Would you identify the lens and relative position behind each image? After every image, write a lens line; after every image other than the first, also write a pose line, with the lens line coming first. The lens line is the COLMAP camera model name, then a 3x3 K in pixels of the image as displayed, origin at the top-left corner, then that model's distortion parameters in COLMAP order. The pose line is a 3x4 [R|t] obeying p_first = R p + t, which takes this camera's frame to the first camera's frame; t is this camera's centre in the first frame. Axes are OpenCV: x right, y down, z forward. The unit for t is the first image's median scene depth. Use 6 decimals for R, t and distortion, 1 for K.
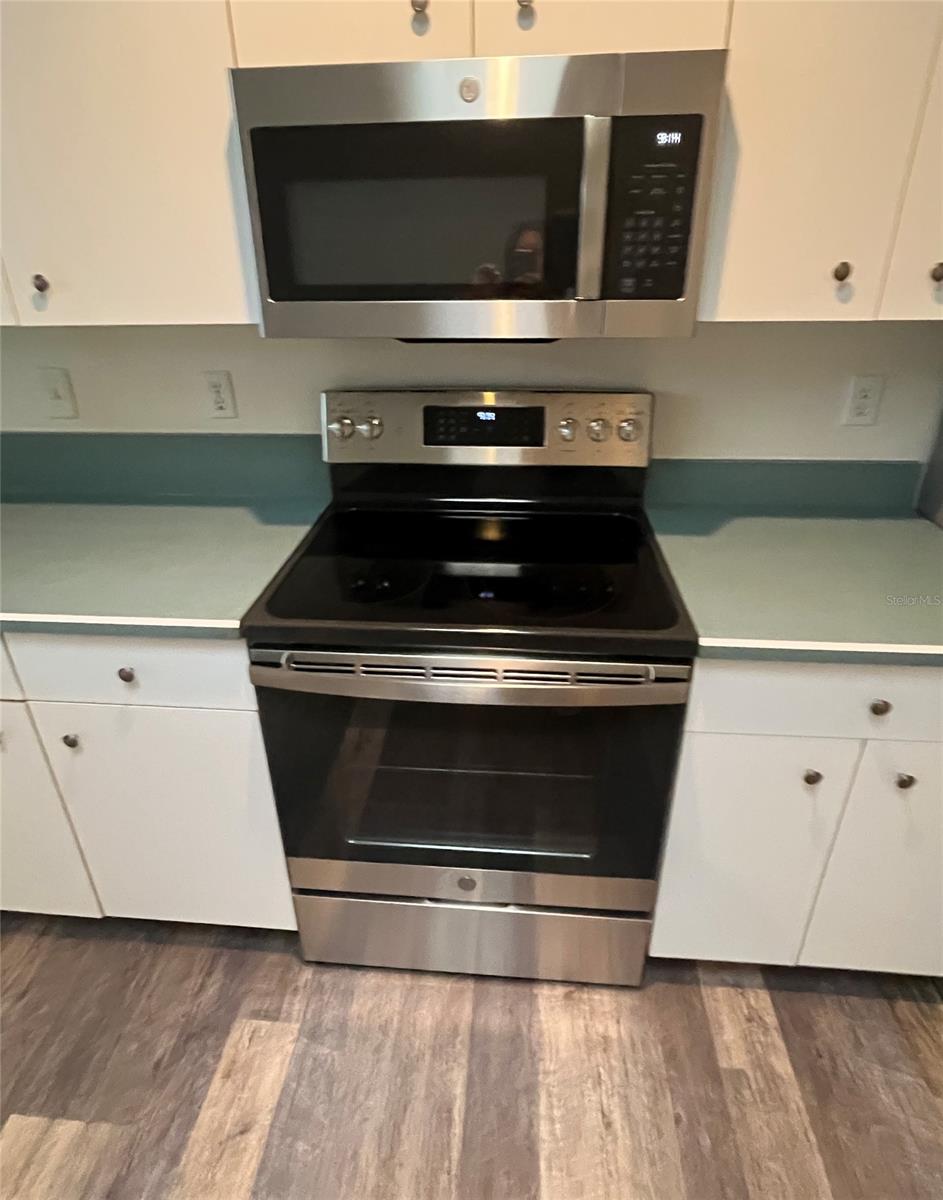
lens RADIAL K [[661.8, 0, 465.3], [0, 661.8, 556.3], [0, 0, 1]] dist [-0.002379, -0.000645]
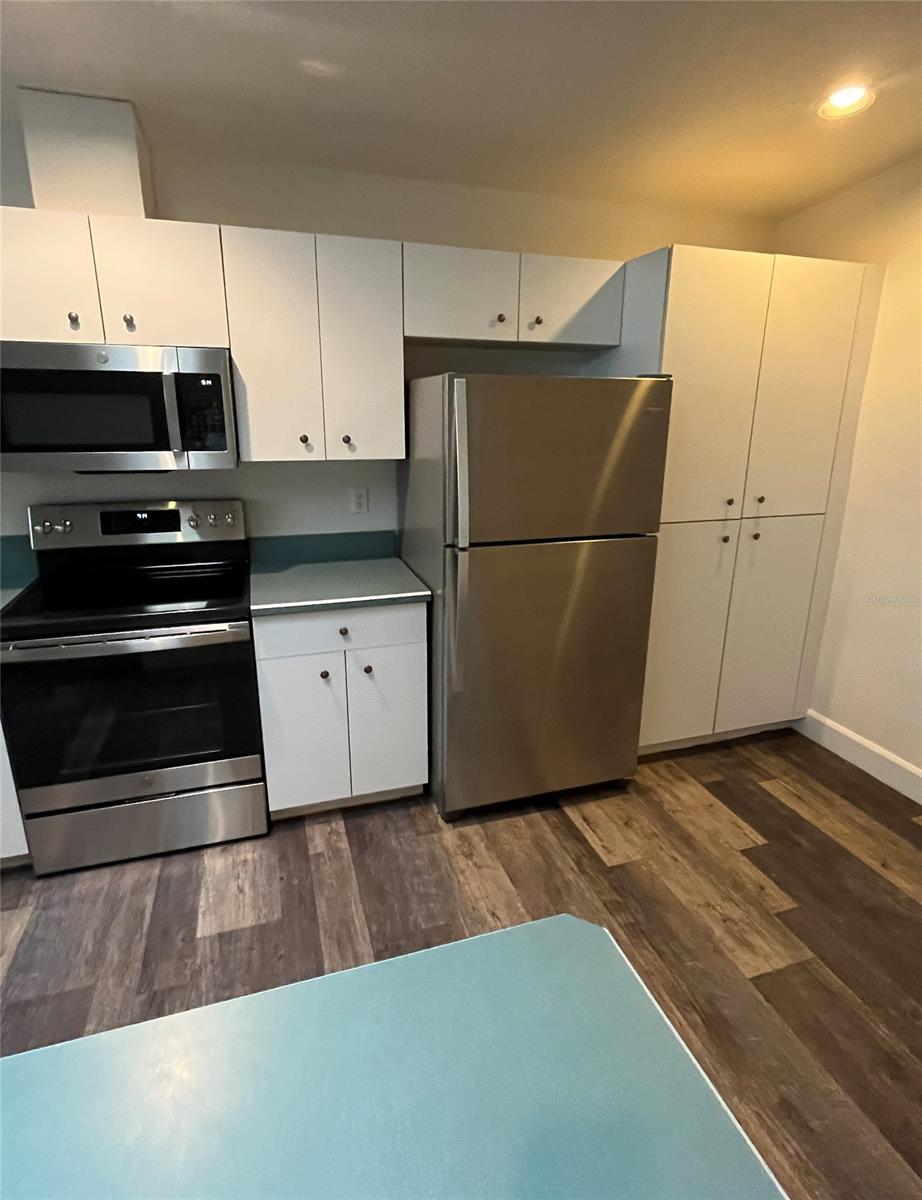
lens RADIAL K [[631.6, 0, 470.1], [0, 631.6, 585.1], [0, 0, 1]] dist [-0.004444, -0.000037]
pose [[0.916137, -0.086190, 0.391489, 0.171464], [0.147228, 0.980704, -0.128622, 0.330061], [-0.372849, 0.175474, 0.911149, -0.857010]]
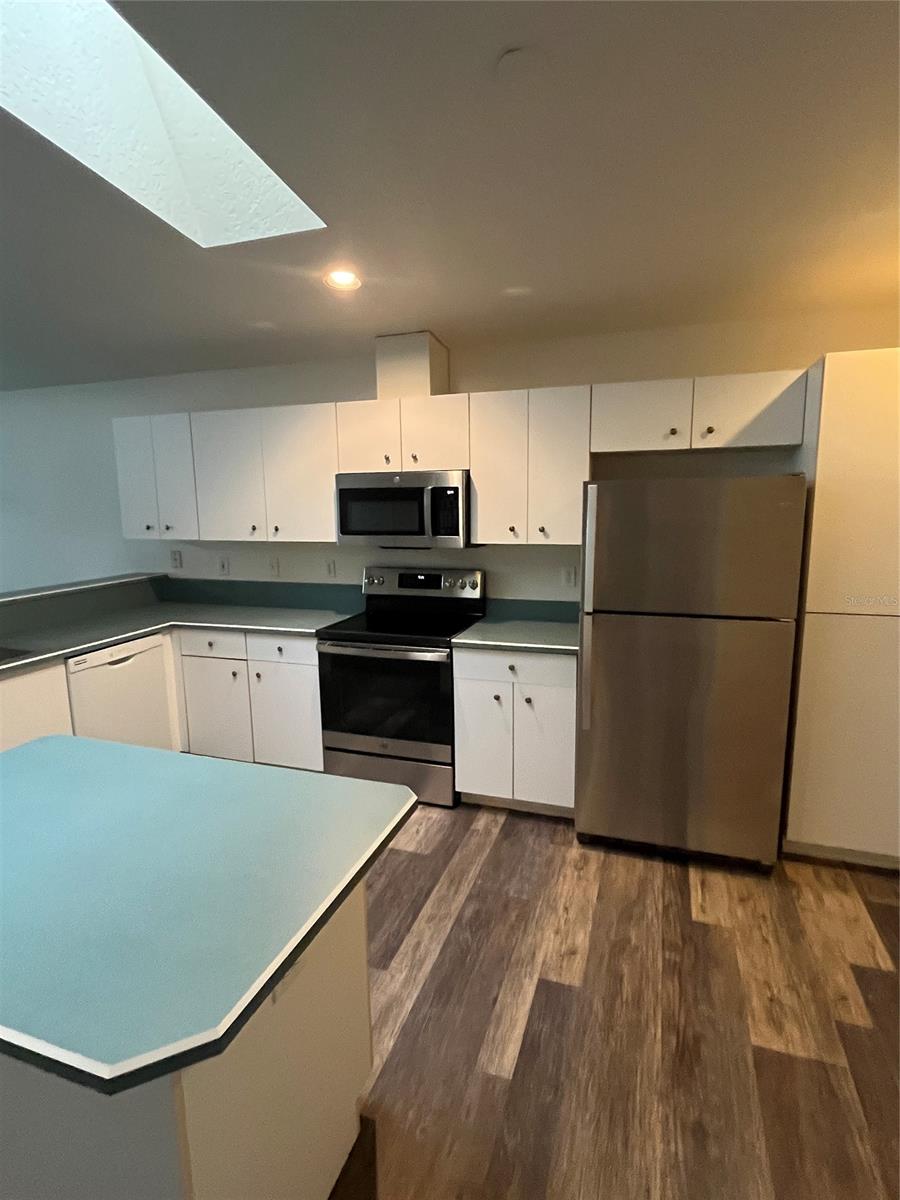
lens RADIAL K [[619.4, 0, 455.7], [0, 619.4, 602.4], [0, 0, 1]] dist [-0.001524, 0.000504]
pose [[0.972520, 0.040059, -0.229348, 0.813754], [-0.099317, 0.962342, -0.253051, 0.543214], [0.210574, 0.268876, 0.939875, -1.387164]]
